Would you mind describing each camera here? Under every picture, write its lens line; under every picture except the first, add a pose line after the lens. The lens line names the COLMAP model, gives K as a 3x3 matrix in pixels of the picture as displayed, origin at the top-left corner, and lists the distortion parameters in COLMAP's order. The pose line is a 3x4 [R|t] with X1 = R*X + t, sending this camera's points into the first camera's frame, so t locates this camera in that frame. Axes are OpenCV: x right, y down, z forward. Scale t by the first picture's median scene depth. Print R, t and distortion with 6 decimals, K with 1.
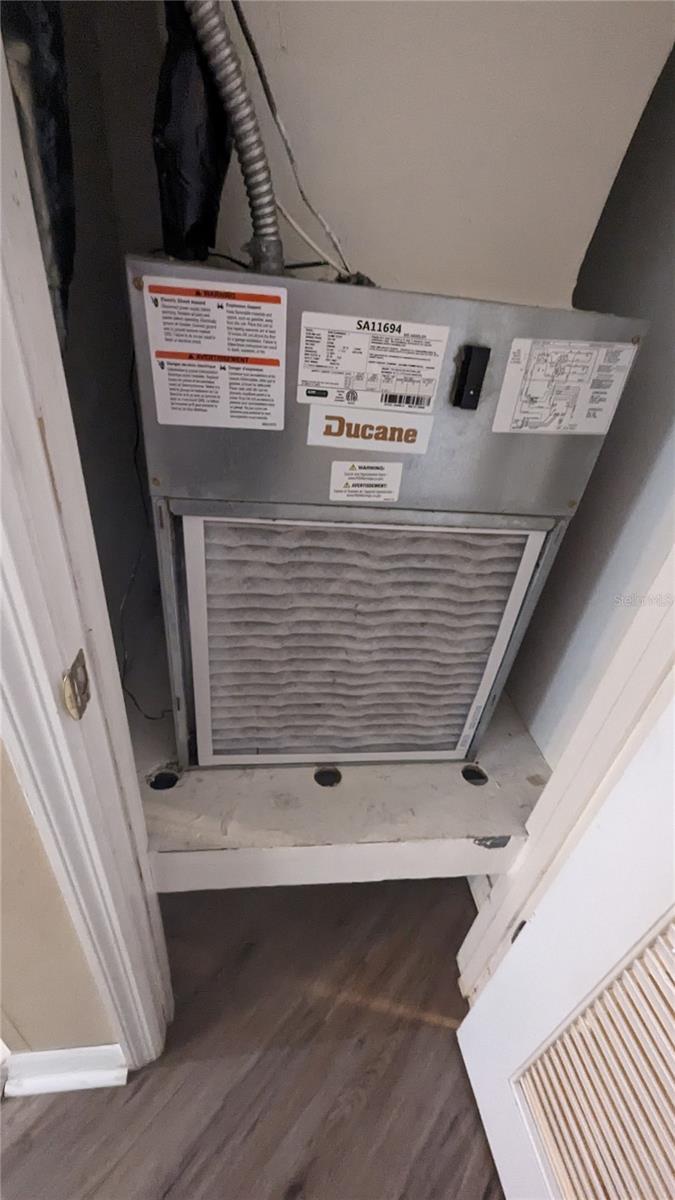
lens RADIAL K [[490.7, 0, 336.4], [0, 490.7, 601.3], [0, 0, 1]] dist [-0.005537, 0.001766]
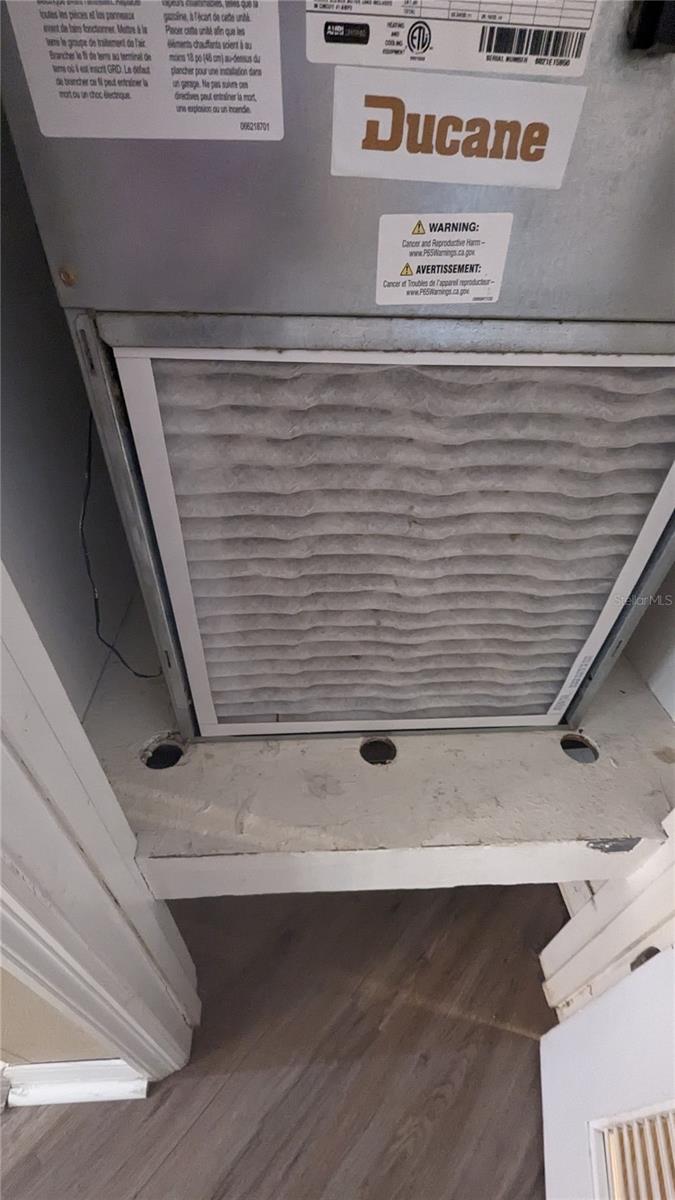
lens RADIAL K [[490.7, 0, 333.7], [0, 490.7, 597.9], [0, 0, 1]] dist [-0.005537, 0.001766]
pose [[0.995712, -0.020568, -0.090191, -0.013236], [0.030123, 0.993921, 0.105896, 0.048977], [0.087464, -0.108159, 0.990279, 0.299493]]
